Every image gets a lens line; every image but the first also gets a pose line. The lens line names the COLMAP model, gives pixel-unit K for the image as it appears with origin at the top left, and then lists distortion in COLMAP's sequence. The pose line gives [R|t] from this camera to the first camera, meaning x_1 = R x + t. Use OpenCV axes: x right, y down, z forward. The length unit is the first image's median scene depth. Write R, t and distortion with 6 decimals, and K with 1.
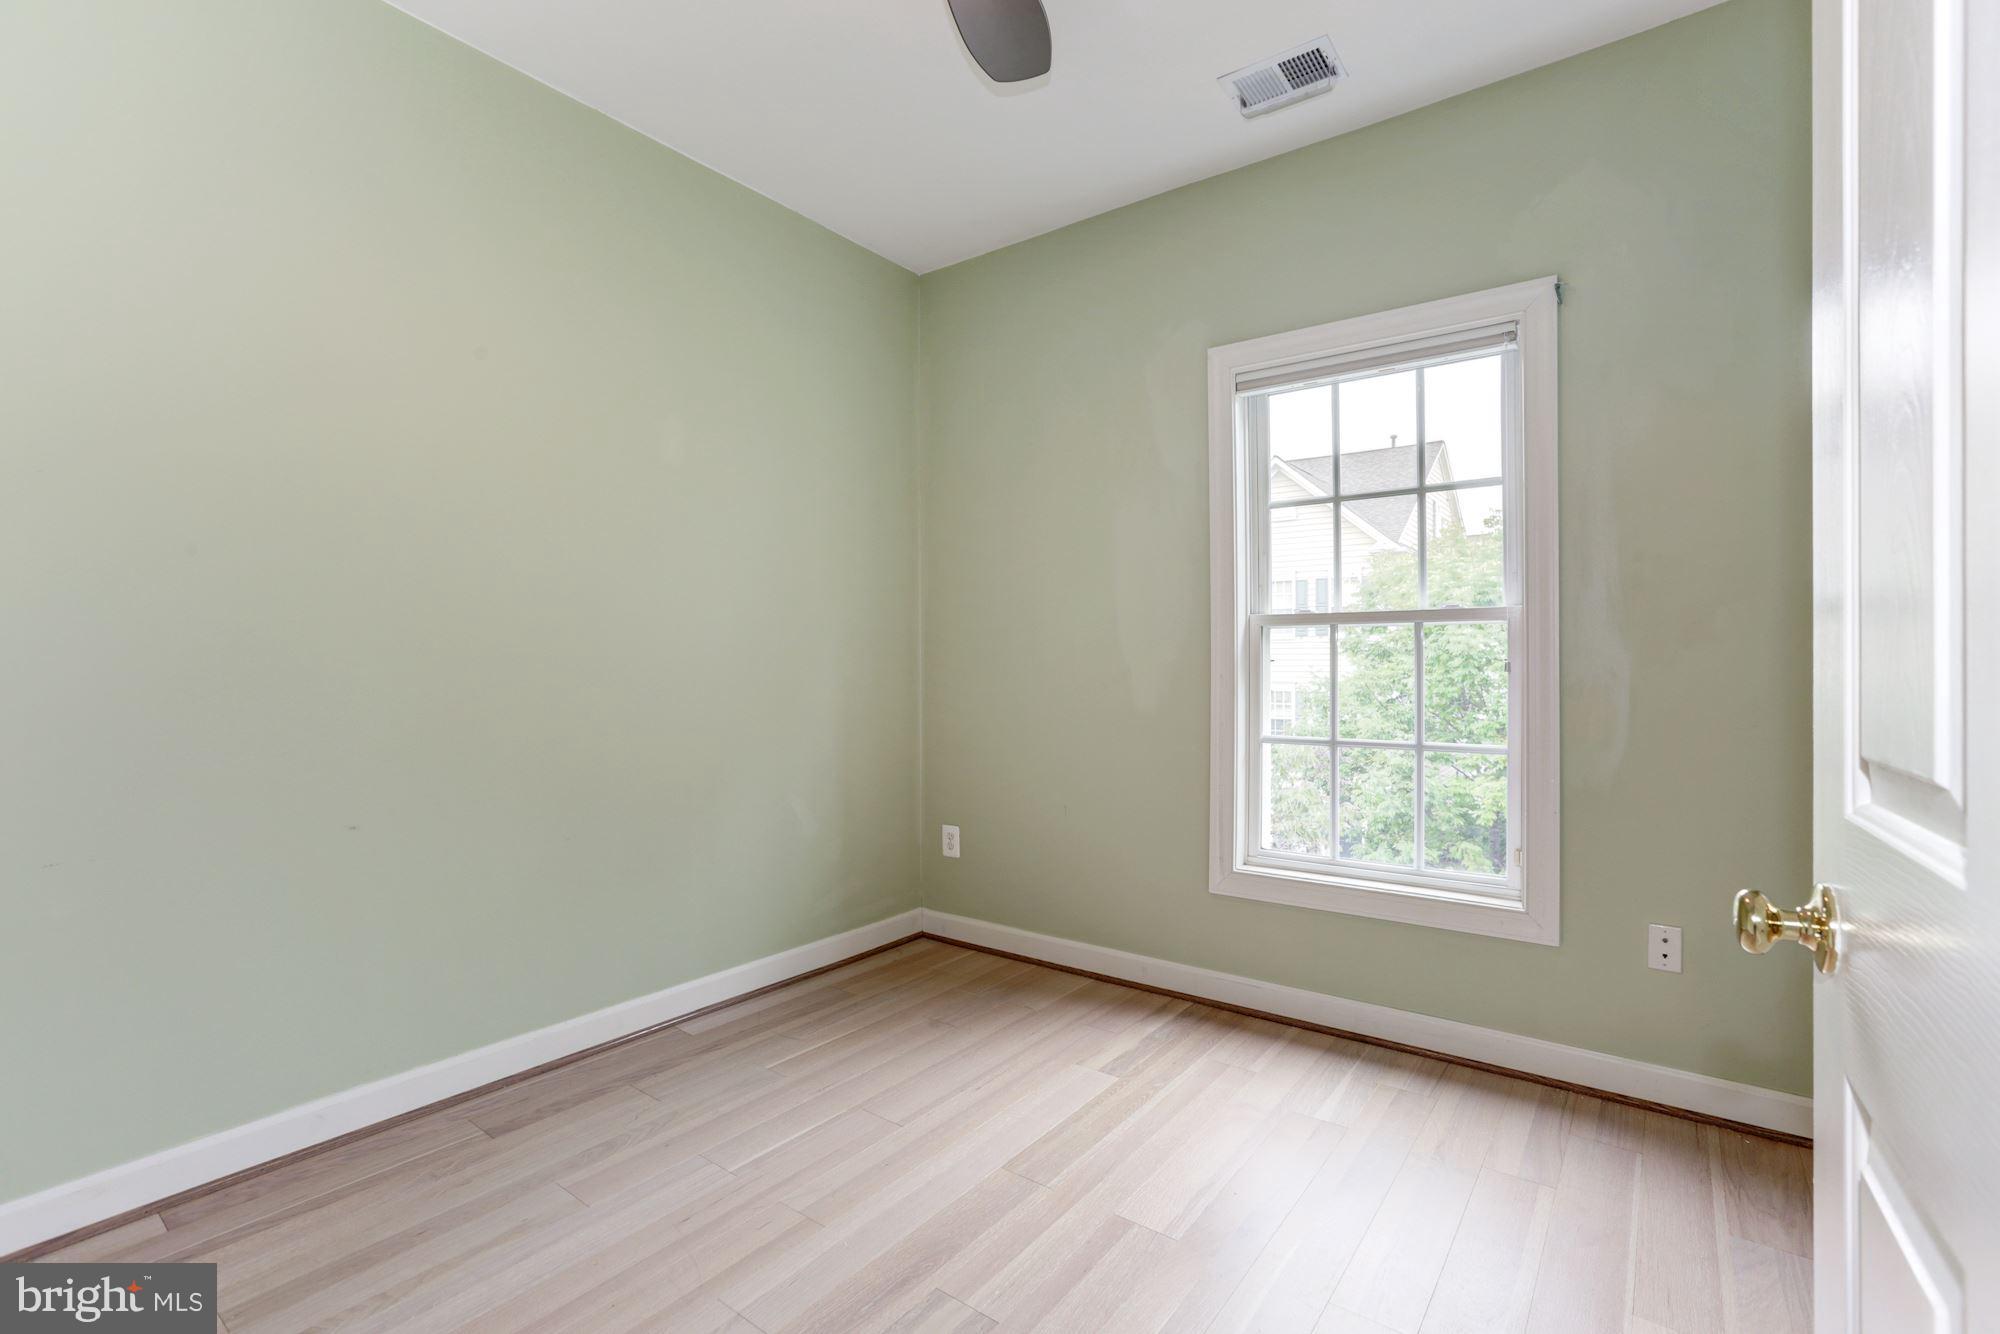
lens RADIAL K [[898.0, 0, 1001.6], [0, 898.0, 665.6], [0, 0, 1]] dist [-0.024503, 0.002823]
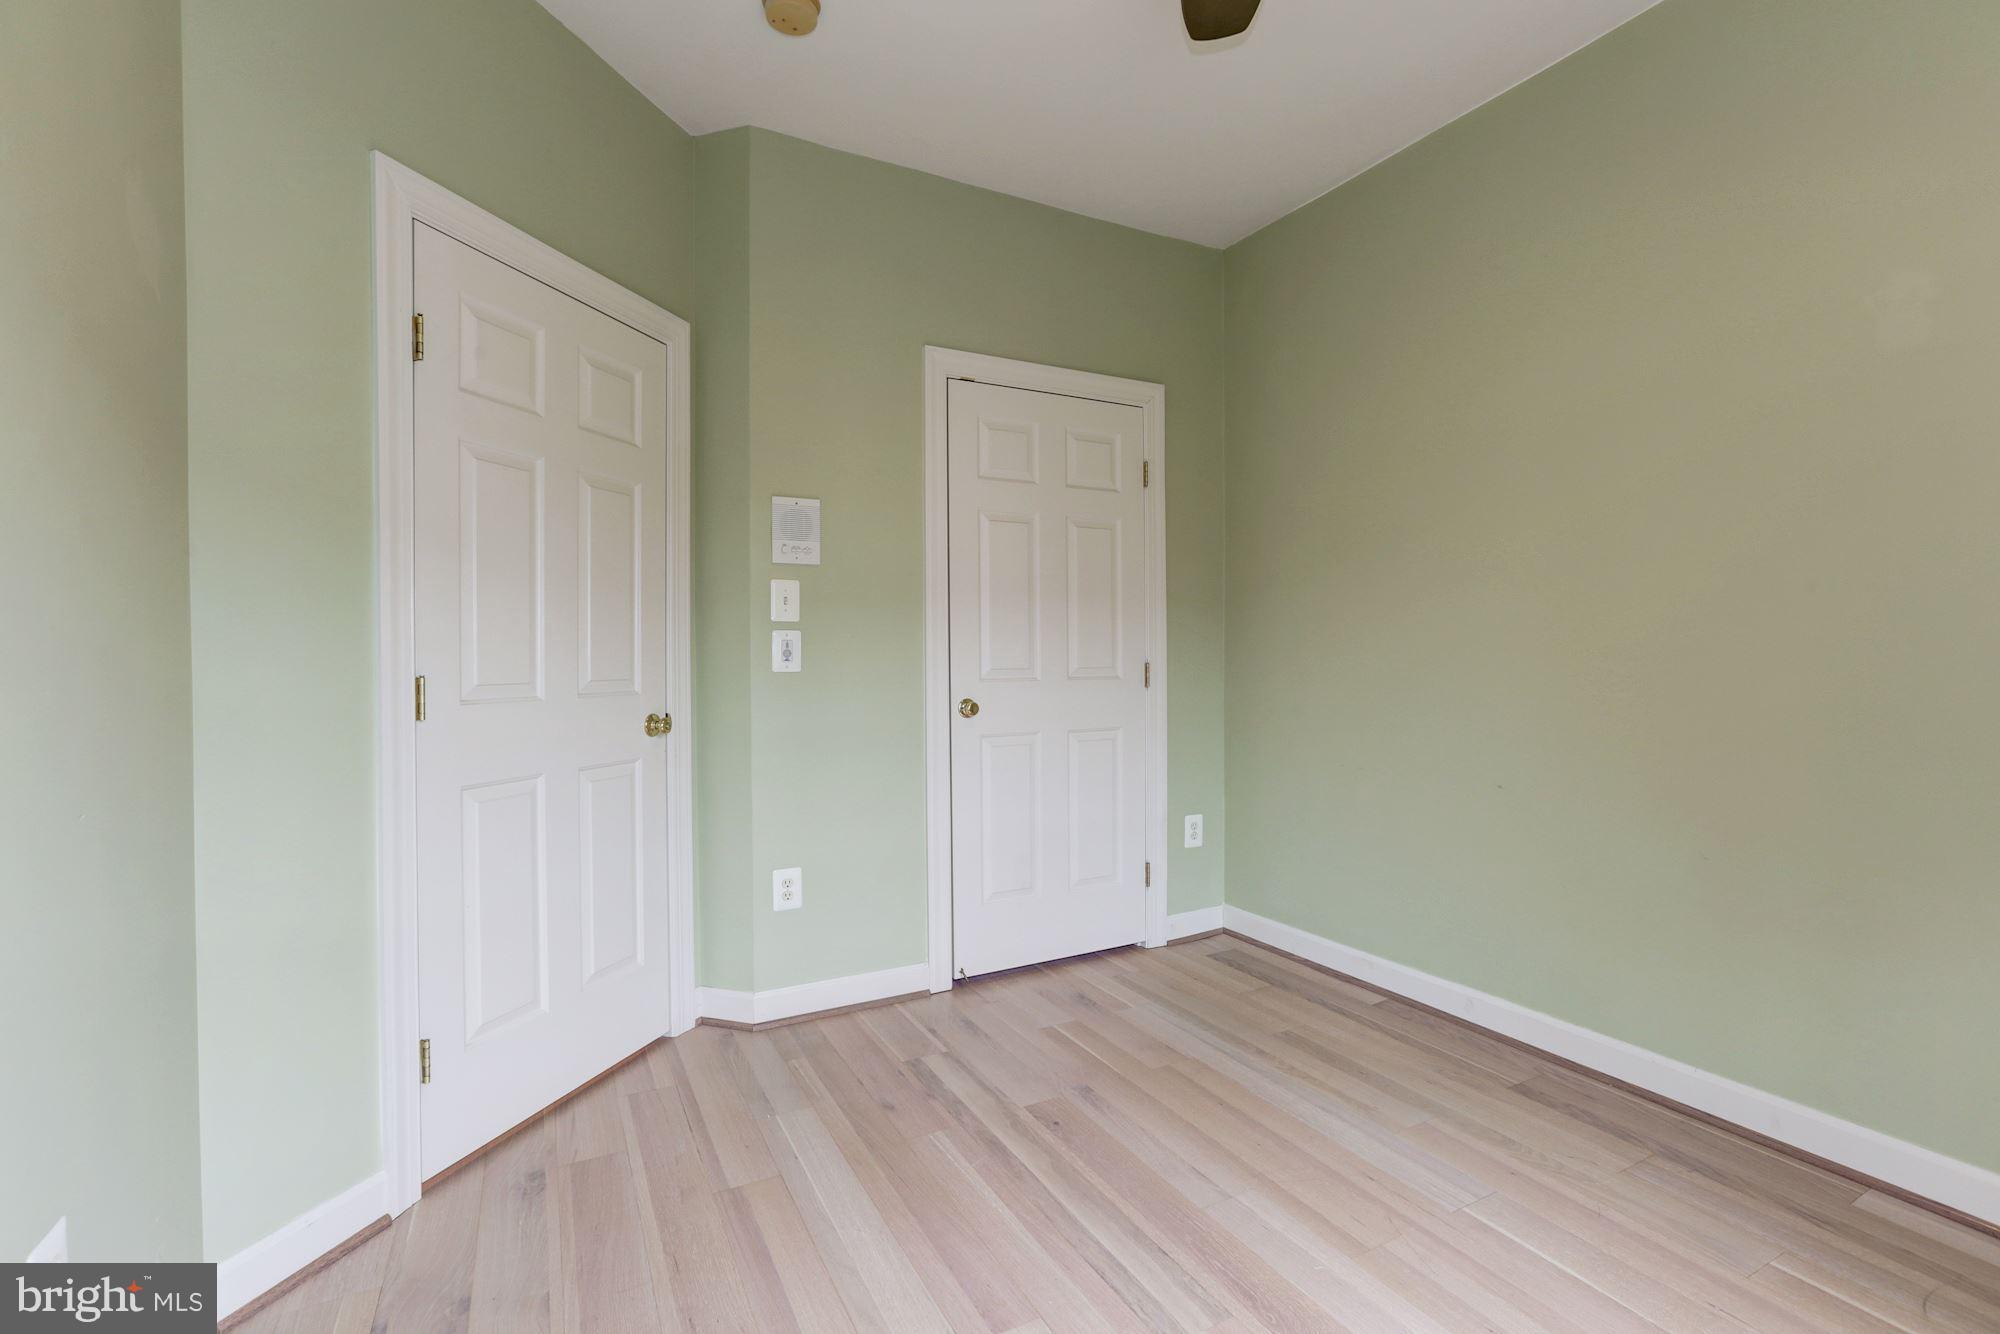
lens RADIAL K [[898.0, 0, 996.1], [0, 898.0, 670.3], [0, 0, 1]] dist [-0.024503, 0.002823]
pose [[-0.432834, 0.025638, -0.901109, 0.674836], [0.001122, 0.999610, 0.027902, -0.010319], [0.901473, 0.011066, -0.432694, 0.911164]]
